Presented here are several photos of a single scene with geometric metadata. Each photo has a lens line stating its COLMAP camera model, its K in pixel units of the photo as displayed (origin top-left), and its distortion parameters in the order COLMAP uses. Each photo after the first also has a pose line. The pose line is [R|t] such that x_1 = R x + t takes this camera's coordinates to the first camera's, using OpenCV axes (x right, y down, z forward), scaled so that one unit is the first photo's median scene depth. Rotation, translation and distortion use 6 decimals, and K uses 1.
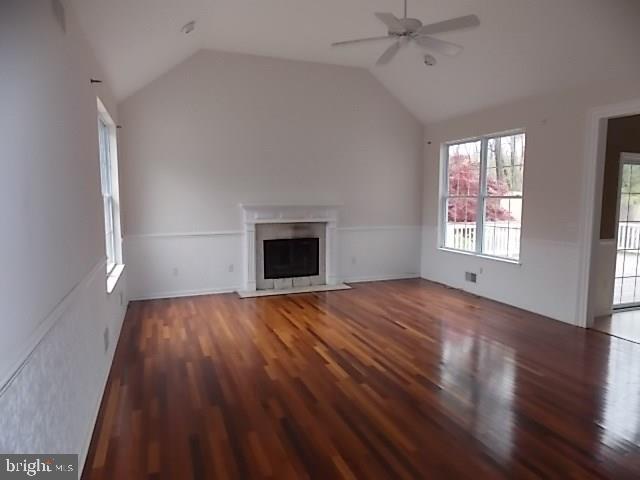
lens RADIAL K [[422.2, 0, 319.2], [0, 422.2, 242.0], [0, 0, 1]] dist [0.010909, -0.005825]
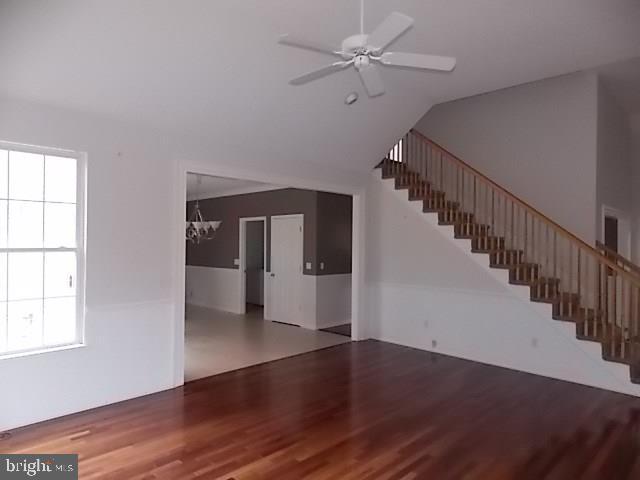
lens RADIAL K [[422.2, 0, 318.6], [0, 422.2, 241.5], [0, 0, 1]] dist [0.010909, -0.005825]
pose [[-0.426791, -0.000557, 0.904350, -0.332256], [0.090386, 0.994966, 0.043269, -0.120586], [-0.899822, 0.100208, -0.424593, 0.997707]]
